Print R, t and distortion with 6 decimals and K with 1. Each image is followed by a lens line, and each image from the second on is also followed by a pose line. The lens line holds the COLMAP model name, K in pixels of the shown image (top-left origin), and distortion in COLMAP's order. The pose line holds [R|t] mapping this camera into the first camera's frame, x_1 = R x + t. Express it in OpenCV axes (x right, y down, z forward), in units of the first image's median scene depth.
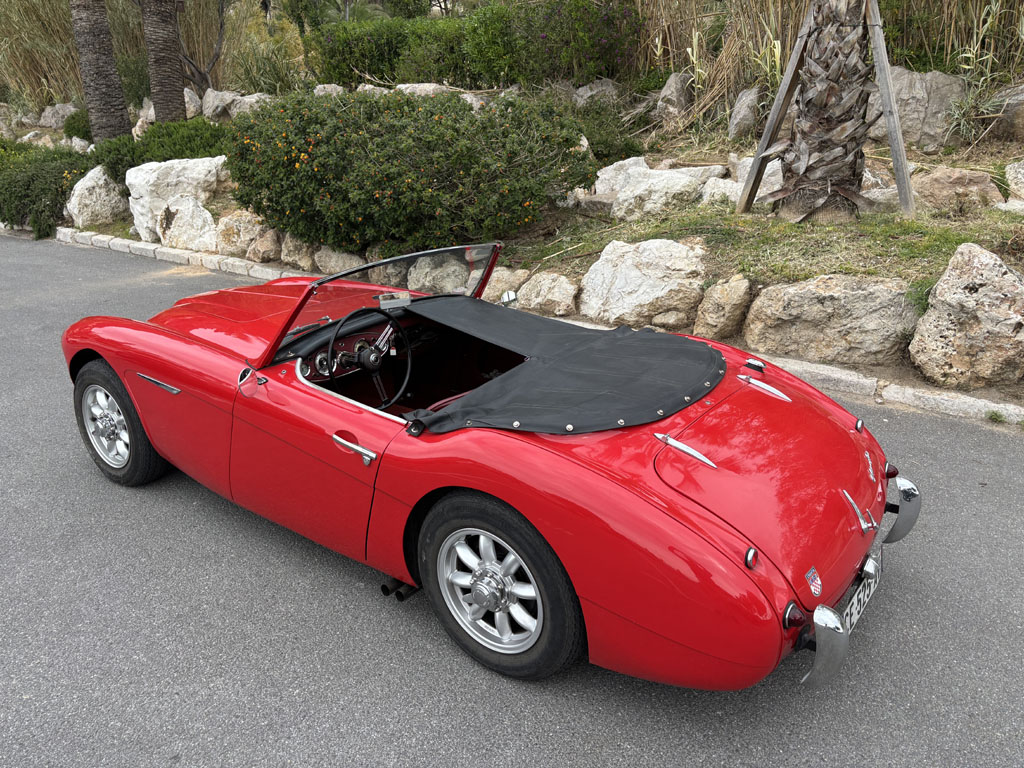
lens RADIAL K [[786.8, 0, 501.3], [0, 786.8, 385.8], [0, 0, 1]] dist [-0.003826, -0.006066]
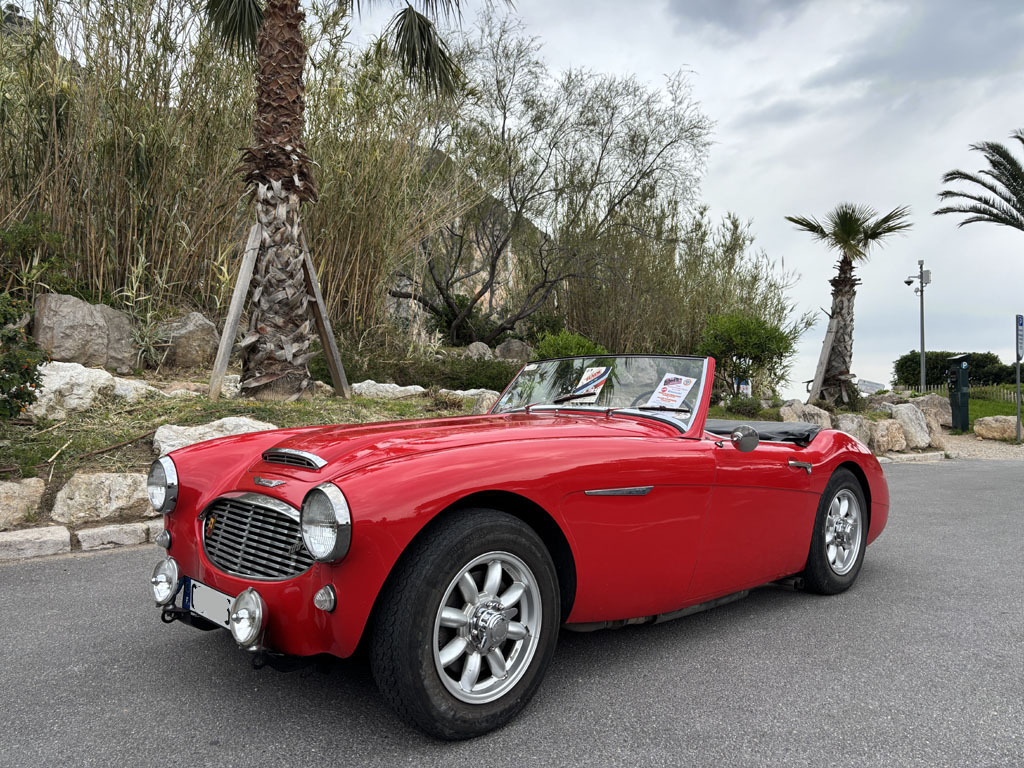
lens RADIAL K [[784.9, 0, 511.0], [0, 784.9, 382.6], [0, 0, 1]] dist [0.030488, -0.030440]
pose [[0.149101, 0.038040, 0.988090, -0.849345], [0.311337, 0.946631, -0.083424, -0.050057], [-0.938530, 0.320067, 0.129300, 0.669737]]
